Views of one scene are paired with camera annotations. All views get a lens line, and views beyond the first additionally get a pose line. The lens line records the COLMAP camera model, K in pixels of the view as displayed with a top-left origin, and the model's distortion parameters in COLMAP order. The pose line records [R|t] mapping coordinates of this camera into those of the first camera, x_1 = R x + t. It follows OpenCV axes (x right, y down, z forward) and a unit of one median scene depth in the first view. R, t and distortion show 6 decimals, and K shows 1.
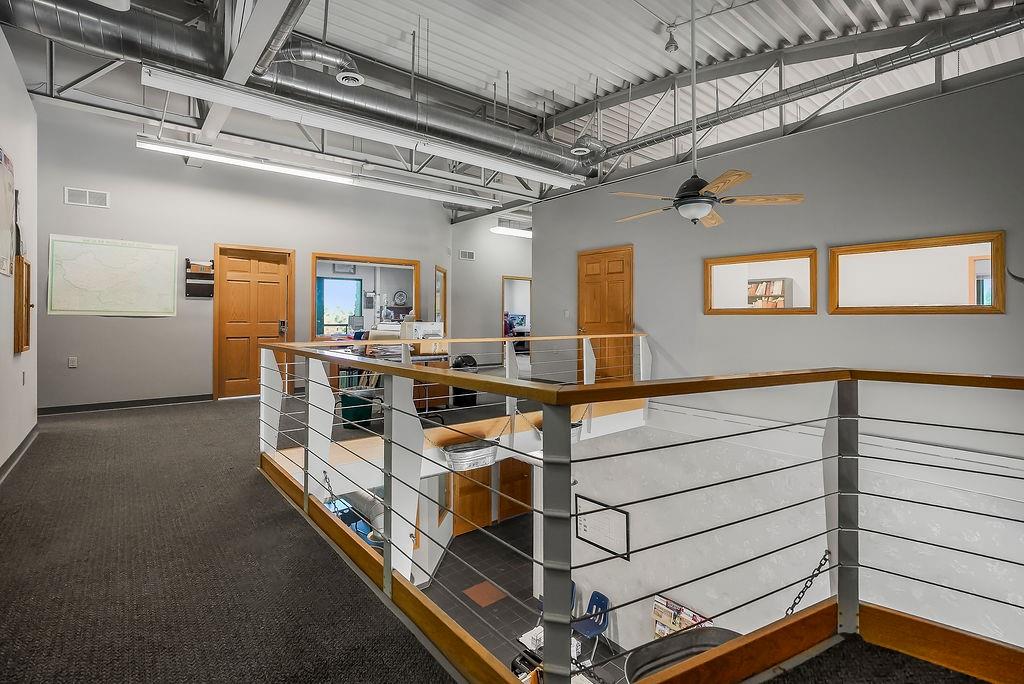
lens RADIAL K [[475.5, 0, 512.5], [0, 475.5, 314.0], [0, 0, 1]] dist [0.000142, 0.000084]
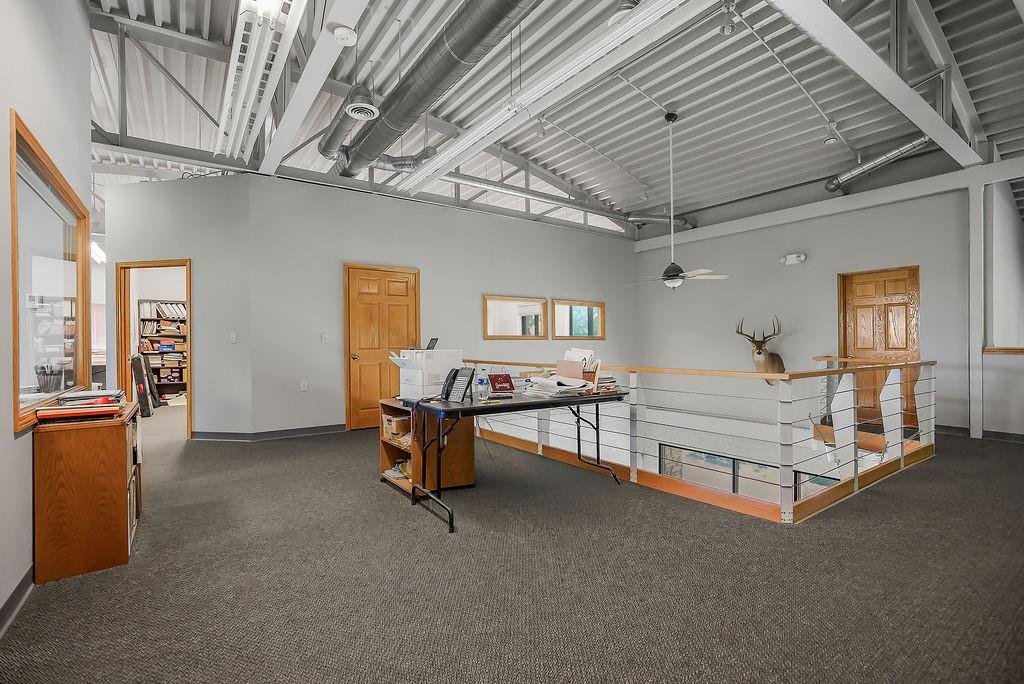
lens RADIAL K [[465.8, 0, 512.0], [0, 465.8, 342.0], [0, 0, 1]] dist [-0.000312, -0.000010]
pose [[0.067499, -0.009066, 0.997678, -0.885239], [-0.001606, 0.999956, 0.009196, -0.006351], [-0.997718, -0.002223, 0.067482, 0.947765]]
